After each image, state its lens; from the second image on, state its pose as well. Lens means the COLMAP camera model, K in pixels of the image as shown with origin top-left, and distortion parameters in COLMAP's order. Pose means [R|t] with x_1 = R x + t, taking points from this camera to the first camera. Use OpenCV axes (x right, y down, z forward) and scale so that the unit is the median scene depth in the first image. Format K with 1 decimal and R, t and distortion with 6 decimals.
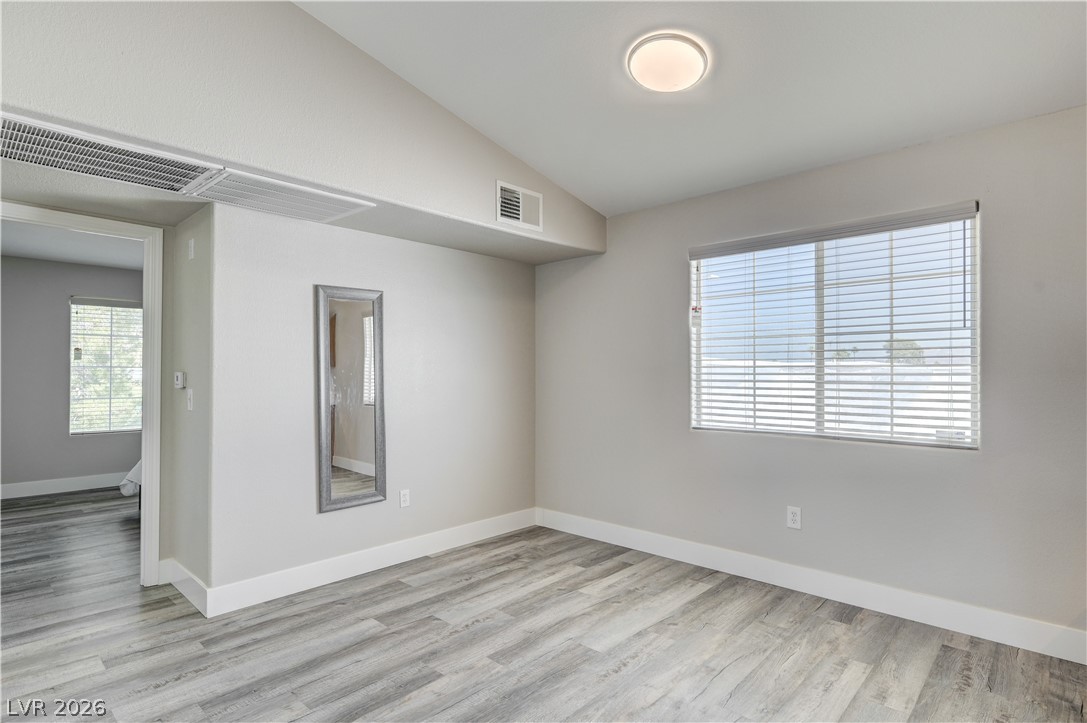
lens RADIAL K [[560.3, 0, 552.9], [0, 560.3, 368.1], [0, 0, 1]] dist [0.001873, 0.001568]
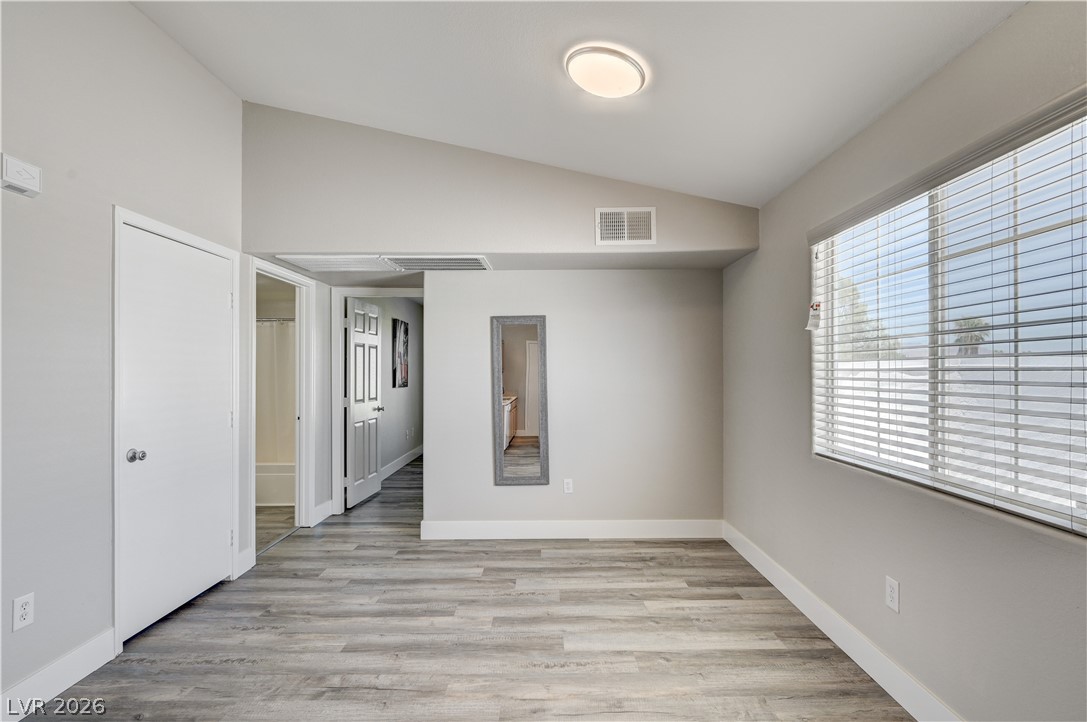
lens RADIAL K [[532.8, 0, 549.8], [0, 532.8, 371.1], [0, 0, 1]] dist [0.001066, 0.000456]
pose [[0.682153, -0.003849, -0.731199, 0.631332], [0.010159, 0.999940, 0.004214, -0.021772], [0.731139, -0.010303, 0.682151, 0.228532]]
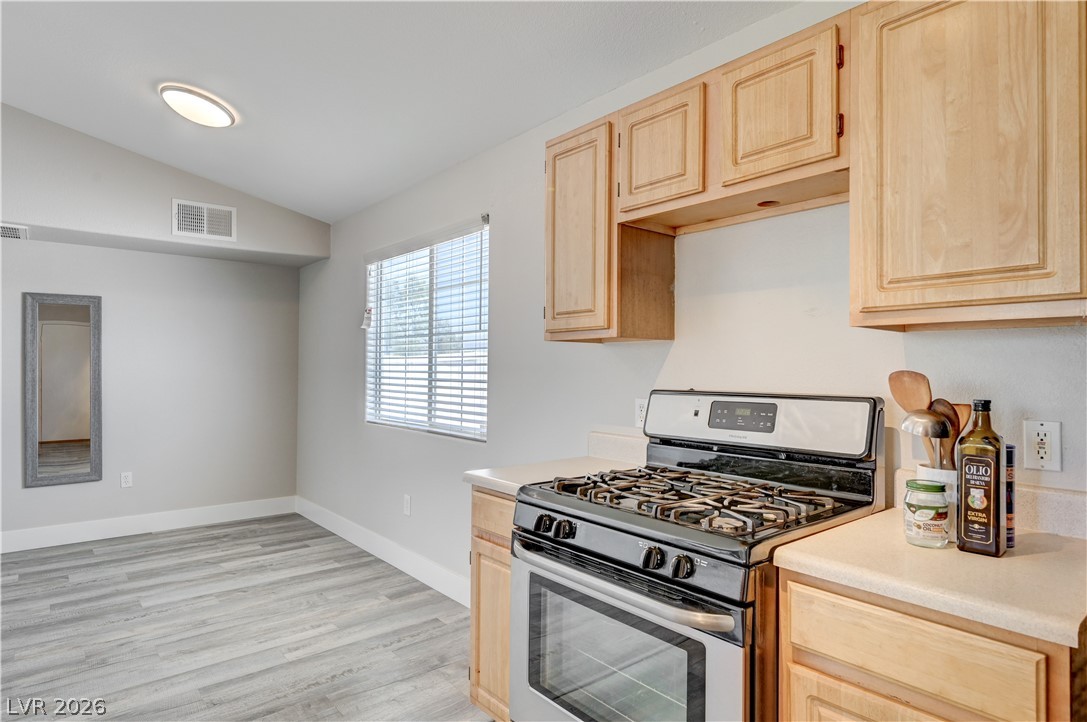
lens RADIAL K [[612.6, 0, 547.7], [0, 612.6, 357.8], [0, 0, 1]] dist [0.001059, -0.000309]
pose [[0.991843, 0.003306, -0.127421, 0.849678], [-0.004525, 0.999947, -0.009279, -0.006018], [0.127383, 0.009780, 0.991805, -0.134172]]
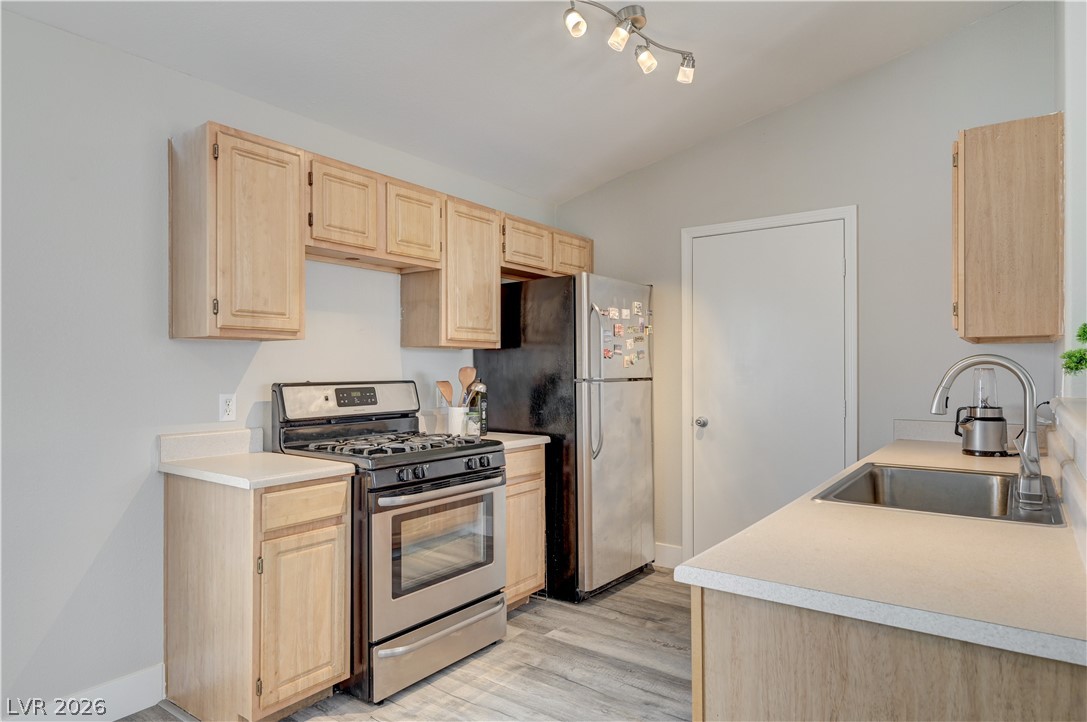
lens RADIAL K [[648.9, 0, 548.3], [0, 648.9, 367.9], [0, 0, 1]] dist [-0.002011, -0.000825]
pose [[-0.121573, 0.000113, 0.992582, 0.003593], [-0.009049, 0.999958, -0.001222, -0.000314], [-0.992541, -0.009131, -0.121567, 0.299399]]
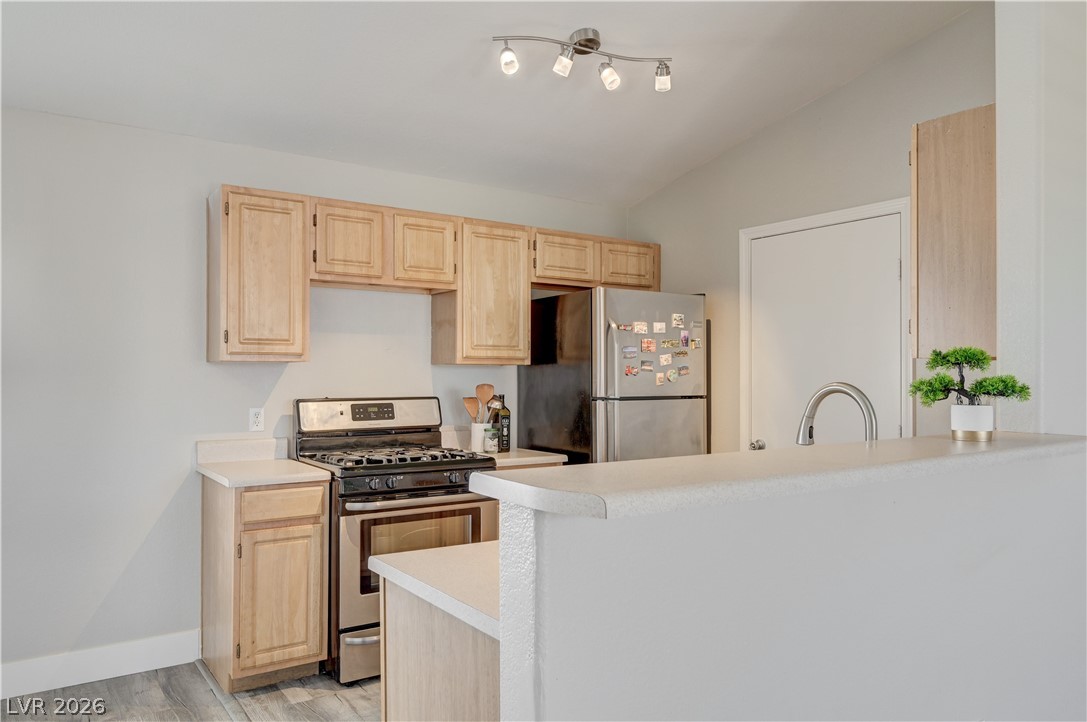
lens RADIAL K [[768.6, 0, 547.1], [0, 768.6, 368.3], [0, 0, 1]] dist [-0.003503, 0.000493]
pose [[0.212950, 0.006233, 0.977043, -0.153003], [-0.010879, 0.999933, -0.004008, -0.023538], [-0.977003, -0.009776, 0.213003, -0.059952]]
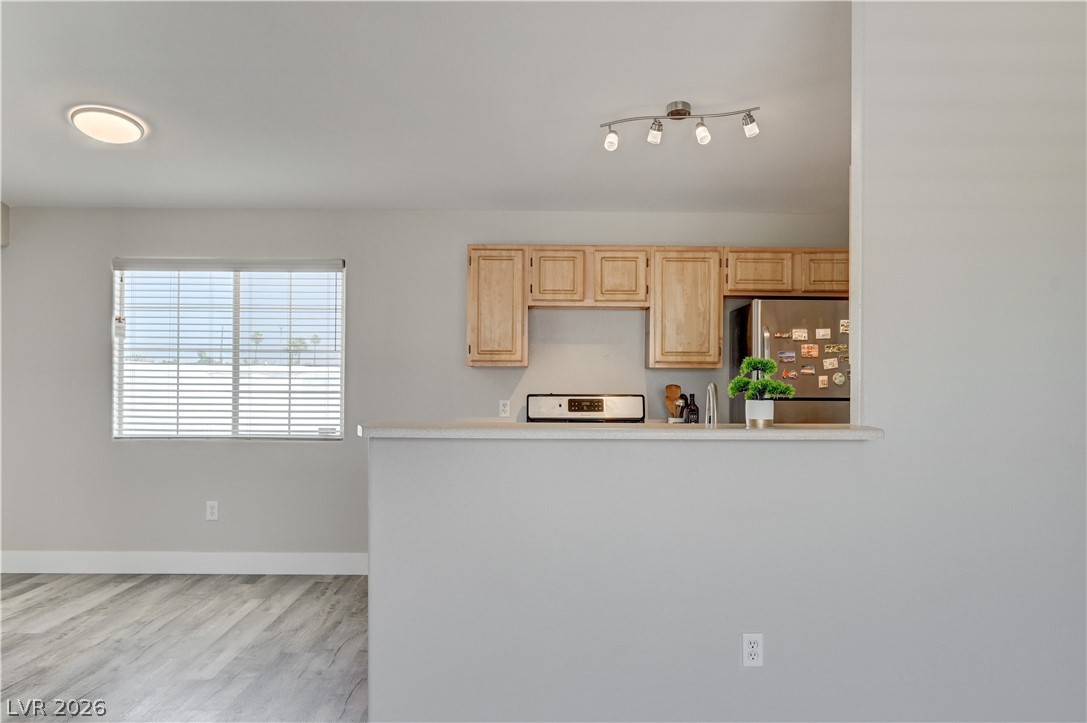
lens RADIAL K [[889.1, 0, 545.6], [0, 889.1, 368.3], [0, 0, 1]] dist [0.001881, -0.003902]
pose [[0.734600, 0.007488, 0.678459, -0.300589], [-0.011785, 0.999929, 0.001724, -0.033376], [-0.678398, -0.009262, 0.734636, -0.784529]]
